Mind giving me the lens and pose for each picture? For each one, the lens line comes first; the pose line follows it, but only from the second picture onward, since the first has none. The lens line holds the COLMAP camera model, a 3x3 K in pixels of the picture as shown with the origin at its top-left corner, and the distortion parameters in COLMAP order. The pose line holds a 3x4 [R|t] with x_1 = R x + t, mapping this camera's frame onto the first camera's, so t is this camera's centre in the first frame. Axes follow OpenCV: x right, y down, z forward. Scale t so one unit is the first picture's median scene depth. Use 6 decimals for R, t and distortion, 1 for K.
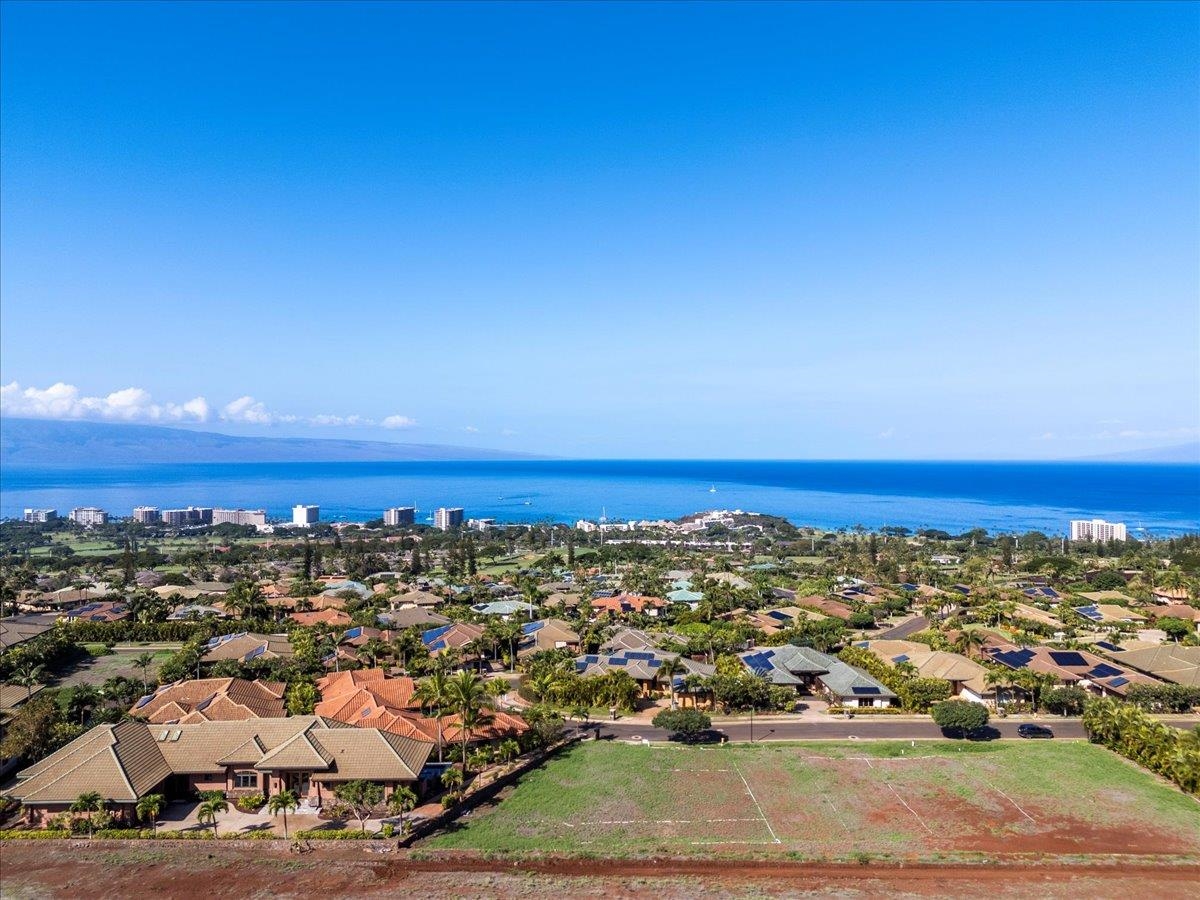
lens RADIAL K [[883.7, 0, 600.0], [0, 883.7, 450.0], [0, 0, 1]] dist [0.067101, -0.061844]
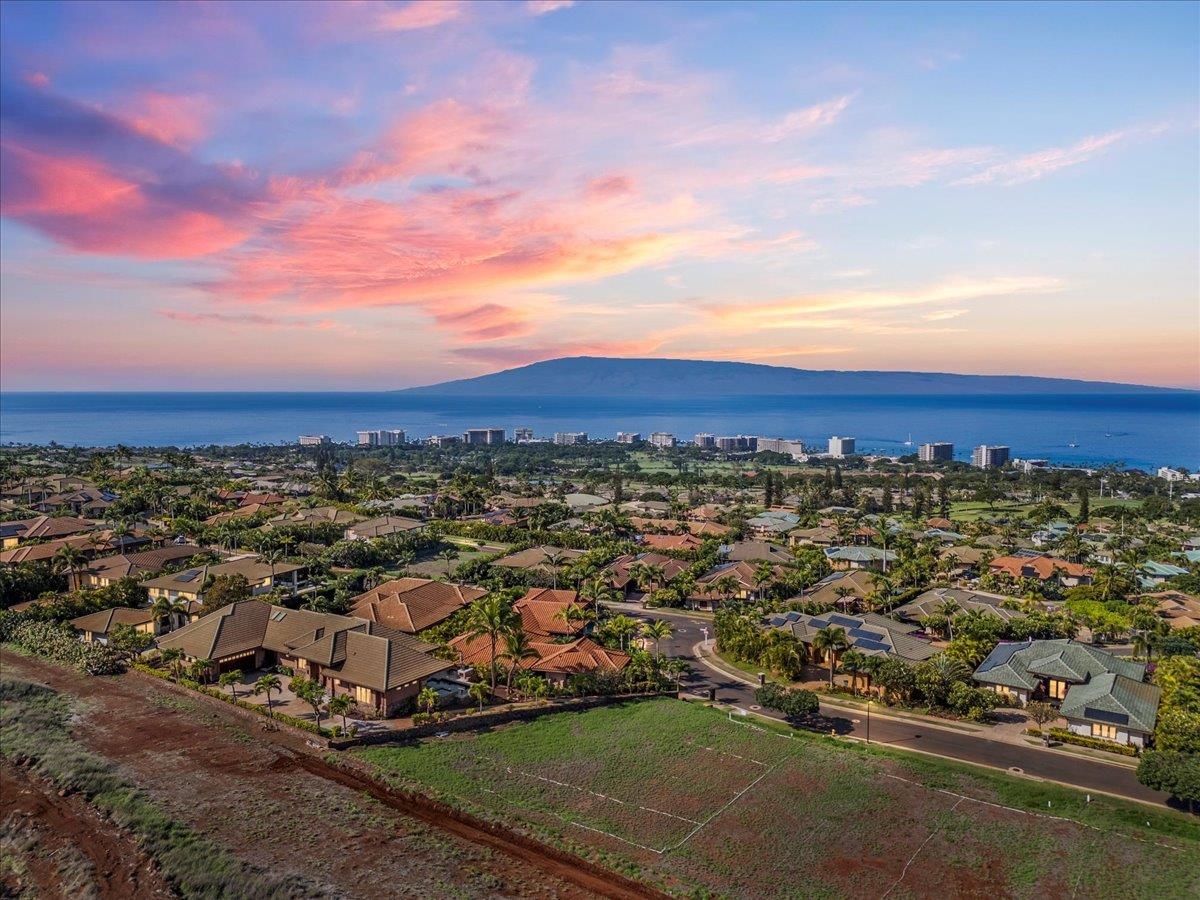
lens RADIAL K [[883.7, 0, 600.0], [0, 883.7, 450.0], [0, 0, 1]] dist [0.067101, -0.061844]
pose [[0.814396, 0.043056, -0.578710, 0.377921], [0.000997, 0.997138, 0.075591, 0.000954], [0.580309, -0.062138, 0.812023, 0.190109]]
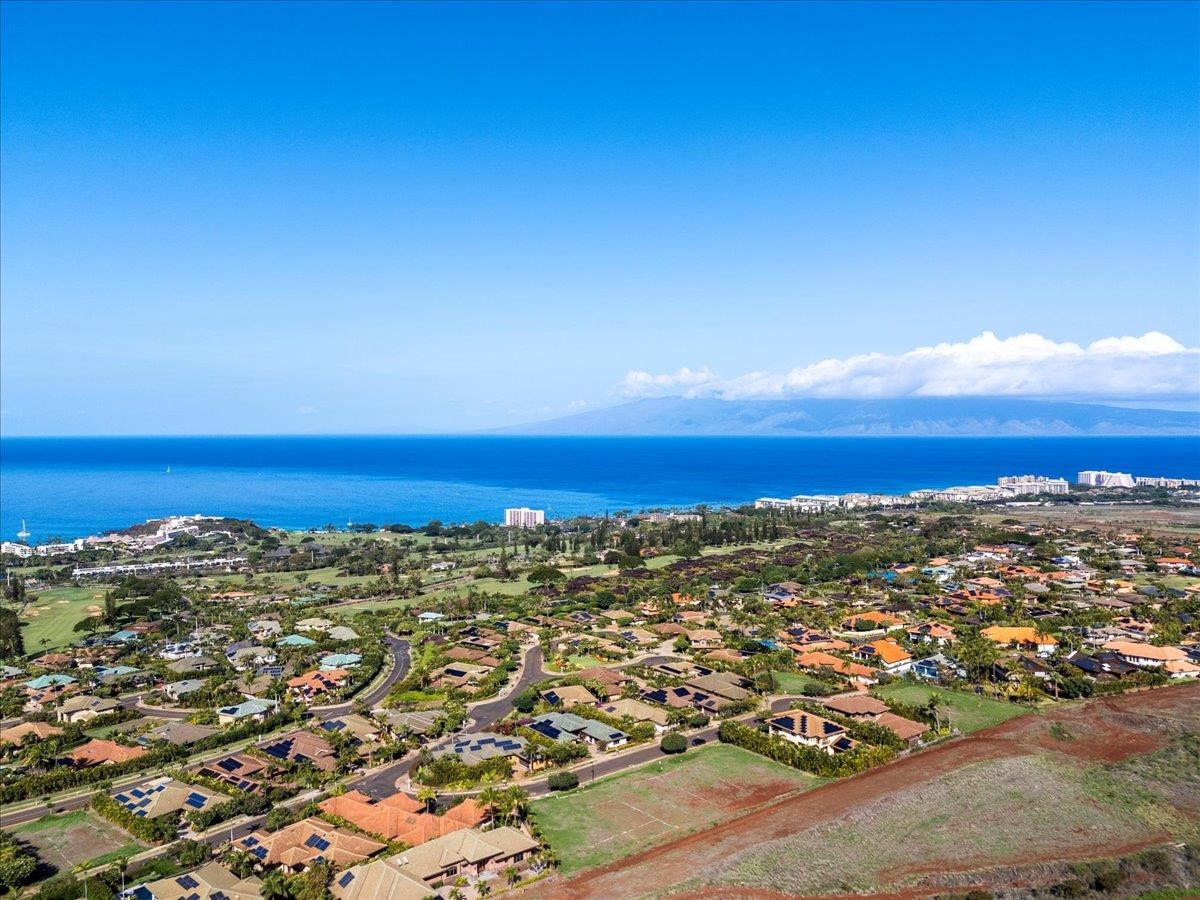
lens RADIAL K [[883.7, 0, 600.0], [0, 883.7, 450.0], [0, 0, 1]] dist [0.067101, -0.061844]
pose [[0.805619, -0.020686, 0.592072, -0.810169], [0.003416, 0.999536, 0.030274, -0.379425], [-0.592423, -0.022367, 0.805316, -0.453137]]
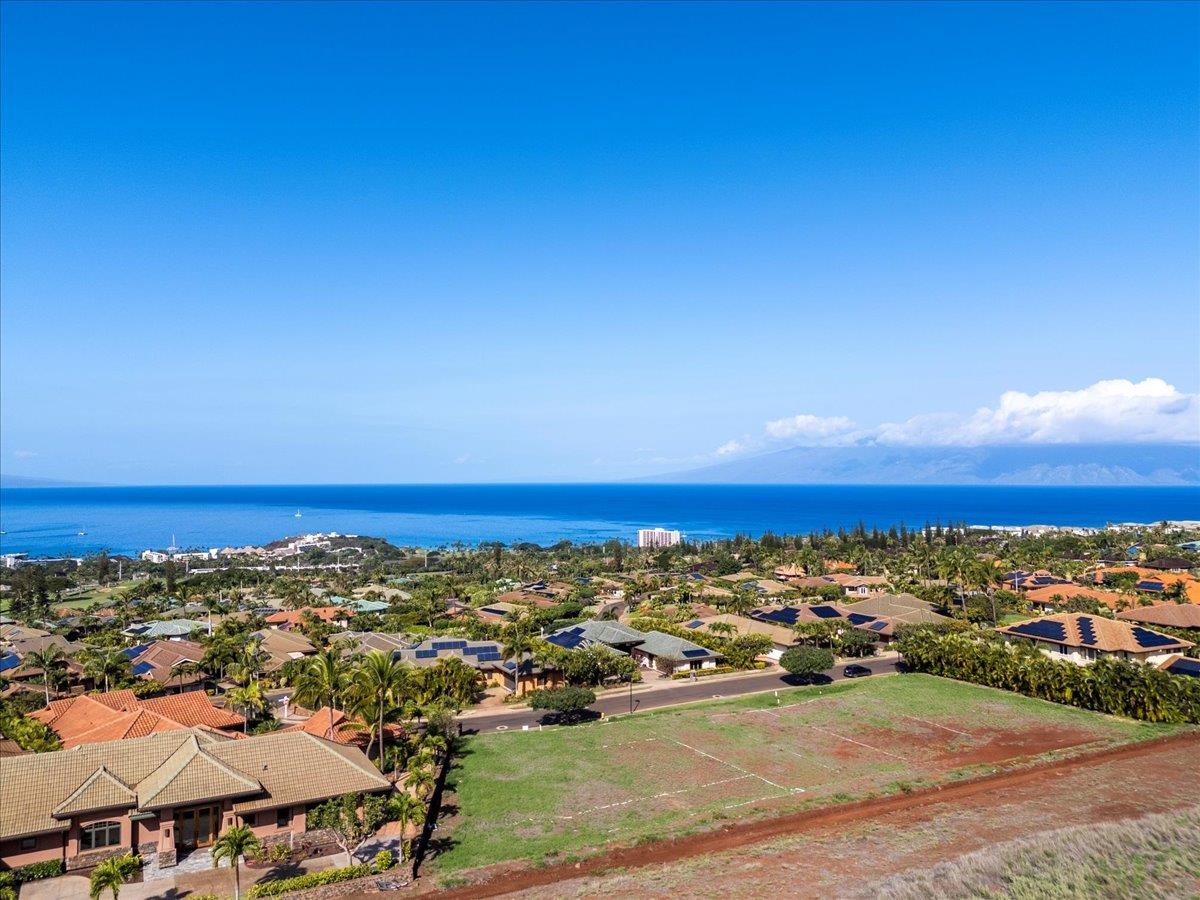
lens RADIAL K [[883.7, 0, 600.0], [0, 883.7, 450.0], [0, 0, 1]] dist [0.067101, -0.061844]
pose [[0.893184, 0.009436, 0.449592, -0.238057], [0.003152, 0.999624, -0.027243, 0.072141], [-0.449680, 0.025750, 0.892818, 0.168638]]
